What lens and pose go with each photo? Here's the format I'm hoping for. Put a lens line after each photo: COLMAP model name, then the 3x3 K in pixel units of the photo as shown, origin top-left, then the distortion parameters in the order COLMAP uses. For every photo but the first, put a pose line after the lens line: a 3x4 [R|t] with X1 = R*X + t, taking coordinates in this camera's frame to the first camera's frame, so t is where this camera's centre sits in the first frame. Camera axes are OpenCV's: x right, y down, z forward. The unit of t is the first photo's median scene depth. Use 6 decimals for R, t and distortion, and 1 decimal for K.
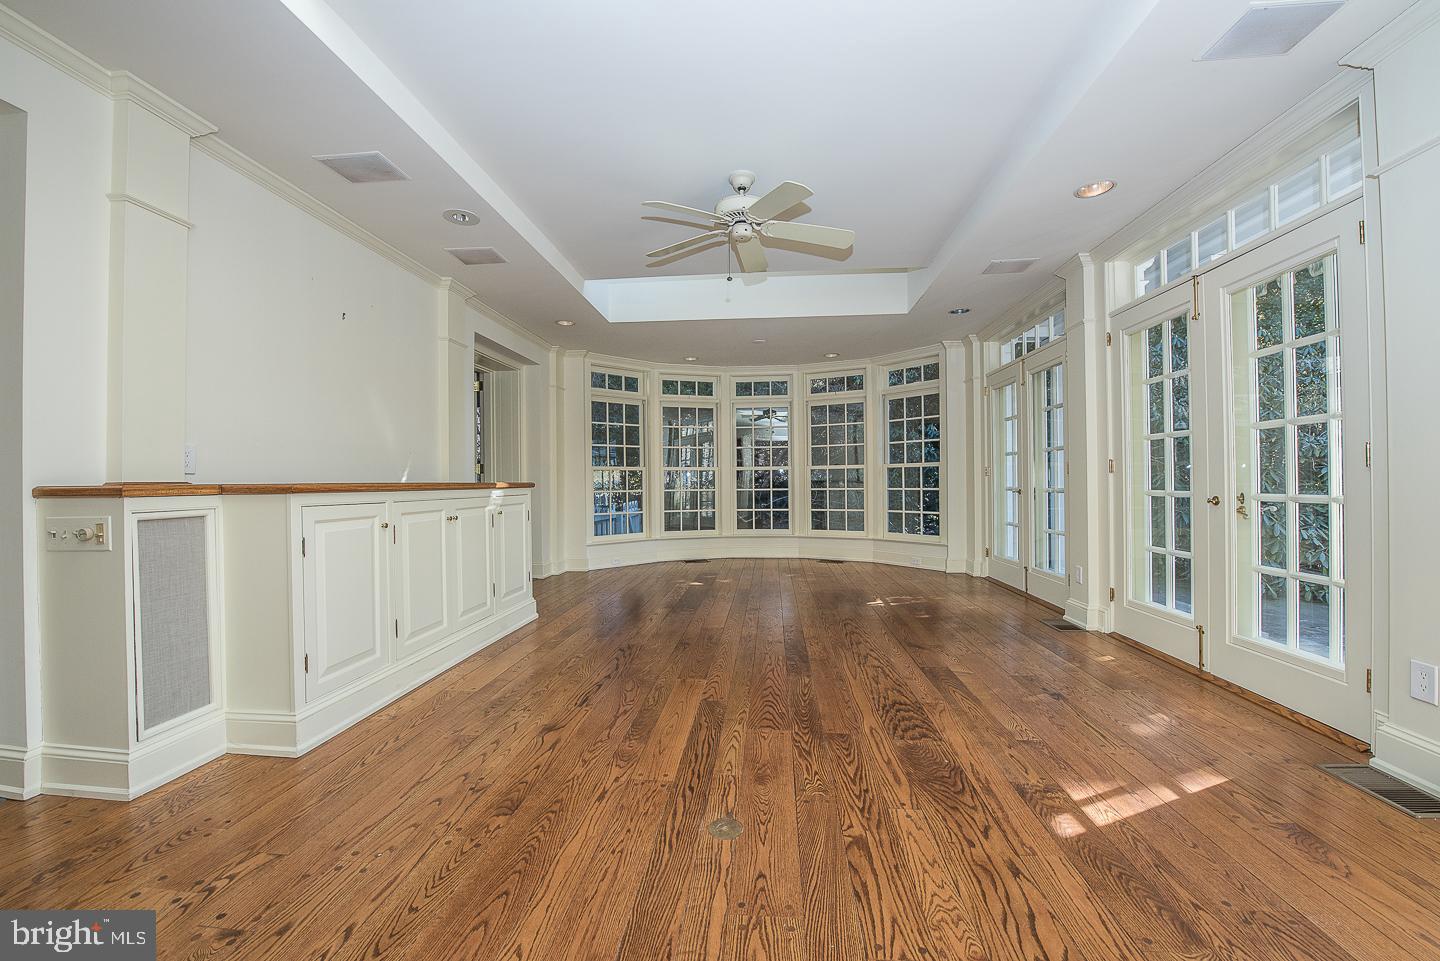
lens RADIAL K [[573.0, 0, 720.0], [0, 573.0, 480.5], [0, 0, 1]] dist [-0.013670, -0.000294]
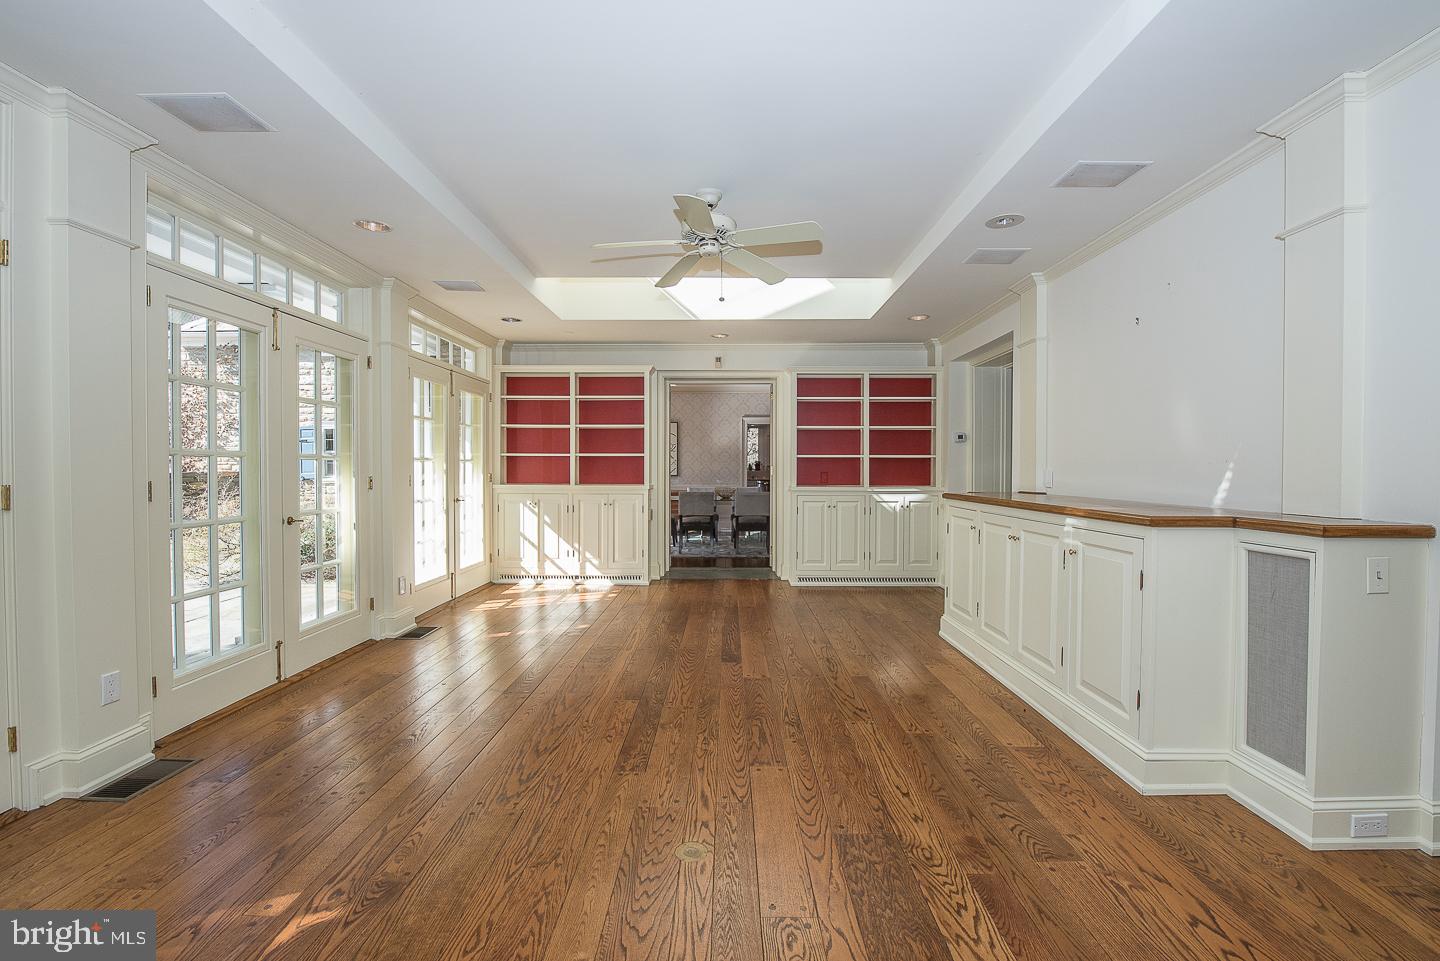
lens RADIAL K [[640.5, 0, 720.0], [0, 640.5, 480.5], [0, 0, 1]] dist [0.000253, 0.000012]
pose [[-0.996919, 0.008844, -0.077942, 0.118577], [0.007381, 0.999791, 0.019043, -0.060478], [0.078094, 0.018409, -0.996776, 2.286893]]
